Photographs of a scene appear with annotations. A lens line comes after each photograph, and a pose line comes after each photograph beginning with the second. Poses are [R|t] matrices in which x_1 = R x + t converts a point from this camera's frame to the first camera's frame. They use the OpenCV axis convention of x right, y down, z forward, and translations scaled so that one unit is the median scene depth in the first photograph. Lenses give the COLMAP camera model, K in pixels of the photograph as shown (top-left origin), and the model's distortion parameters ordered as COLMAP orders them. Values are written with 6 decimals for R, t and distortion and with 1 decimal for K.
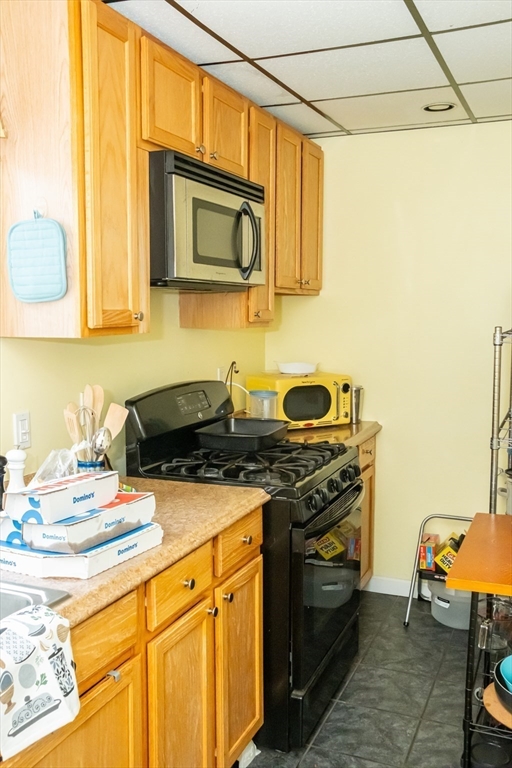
lens RADIAL K [[754.2, 0, 256.0], [0, 754.2, 384.0], [0, 0, 1]] dist [-0.091807, 0.154229]
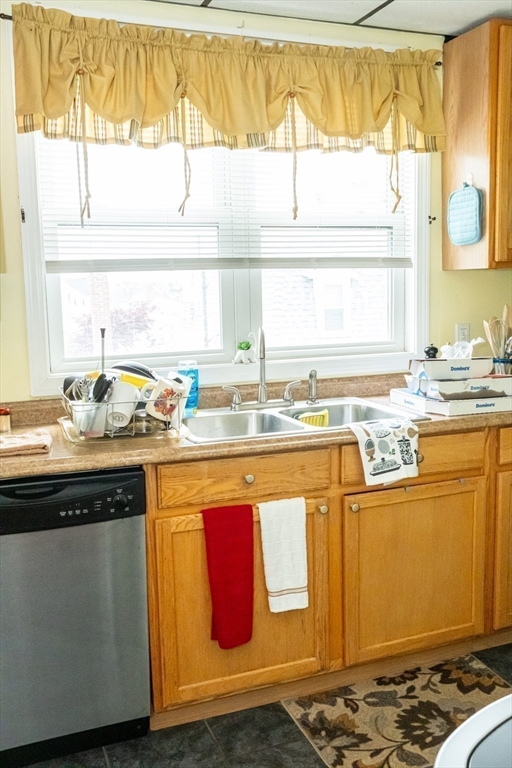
lens RADIAL K [[754.2, 0, 256.0], [0, 754.2, 384.0], [0, 0, 1]] dist [-0.091807, 0.154229]
pose [[0.690591, 0.079477, -0.718866, 0.721984], [-0.043762, 0.996715, 0.068154, 0.116703], [0.721920, -0.015608, 0.691800, -0.455574]]
